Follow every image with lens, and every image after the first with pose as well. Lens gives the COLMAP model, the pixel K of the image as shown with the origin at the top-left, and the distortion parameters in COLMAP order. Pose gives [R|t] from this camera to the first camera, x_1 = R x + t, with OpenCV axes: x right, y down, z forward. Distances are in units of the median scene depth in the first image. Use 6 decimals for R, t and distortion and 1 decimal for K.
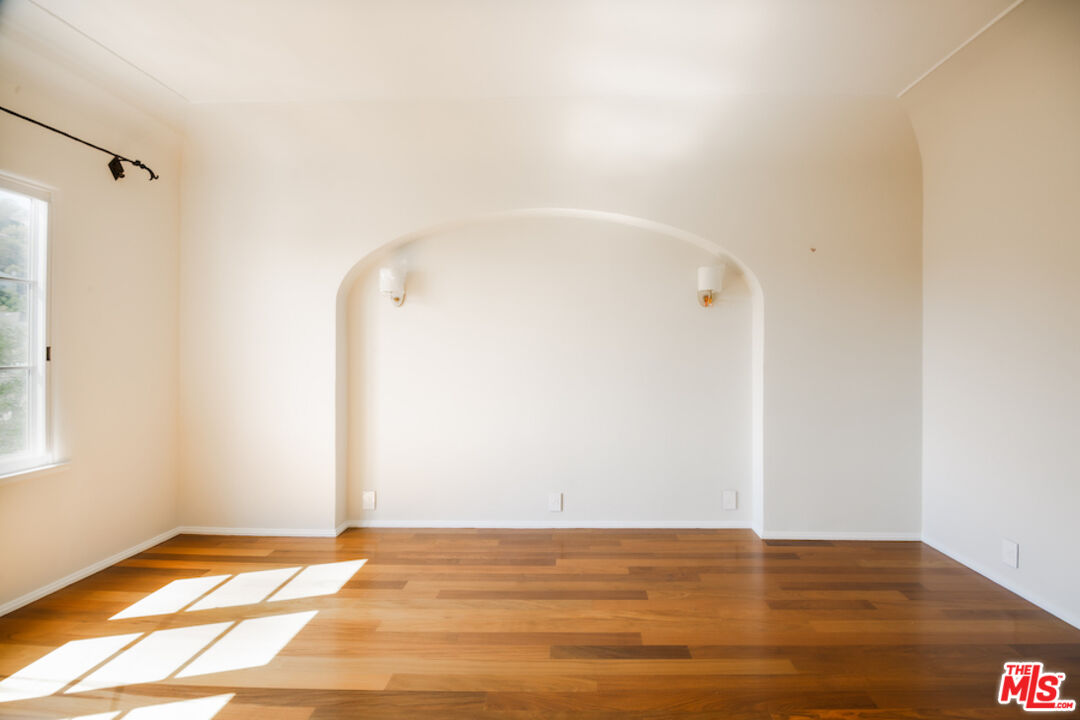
lens RADIAL K [[469.2, 0, 550.2], [0, 469.2, 358.7], [0, 0, 1]] dist [-0.001584, -0.001041]
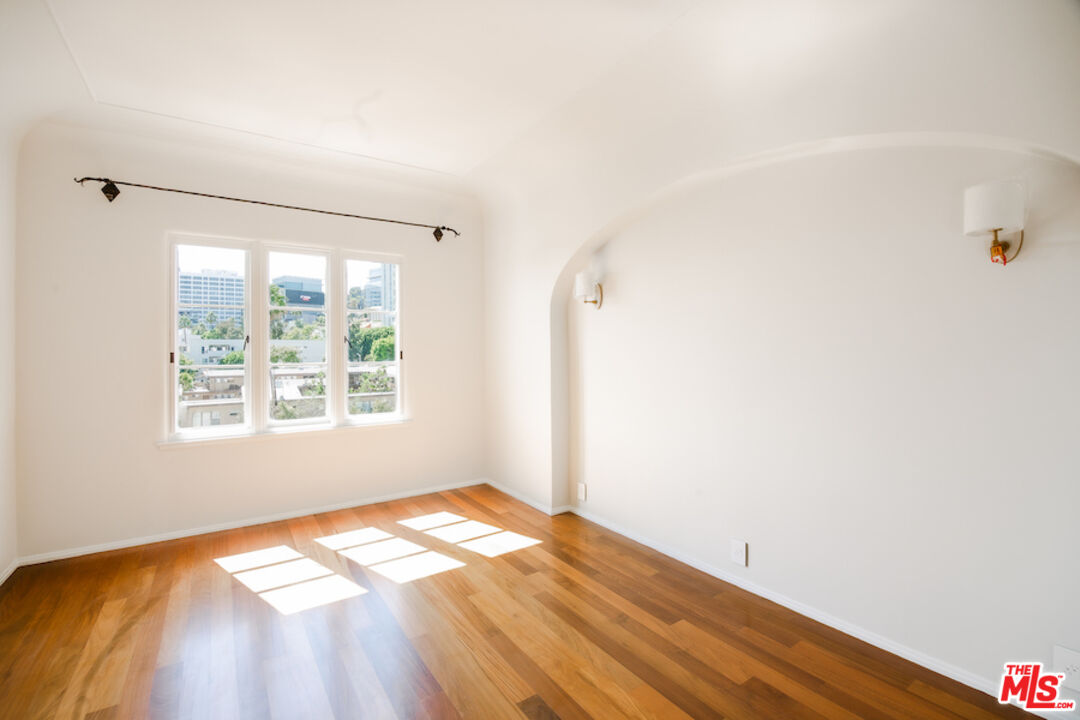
lens RADIAL K [[469.2, 0, 545.0], [0, 469.2, 352.8], [0, 0, 1]] dist [-0.001584, -0.001041]
pose [[0.597648, -0.000568, -0.801758, 0.480887], [-0.003749, 0.999987, -0.003503, -0.012175], [0.801750, 0.005099, 0.597638, 0.332583]]
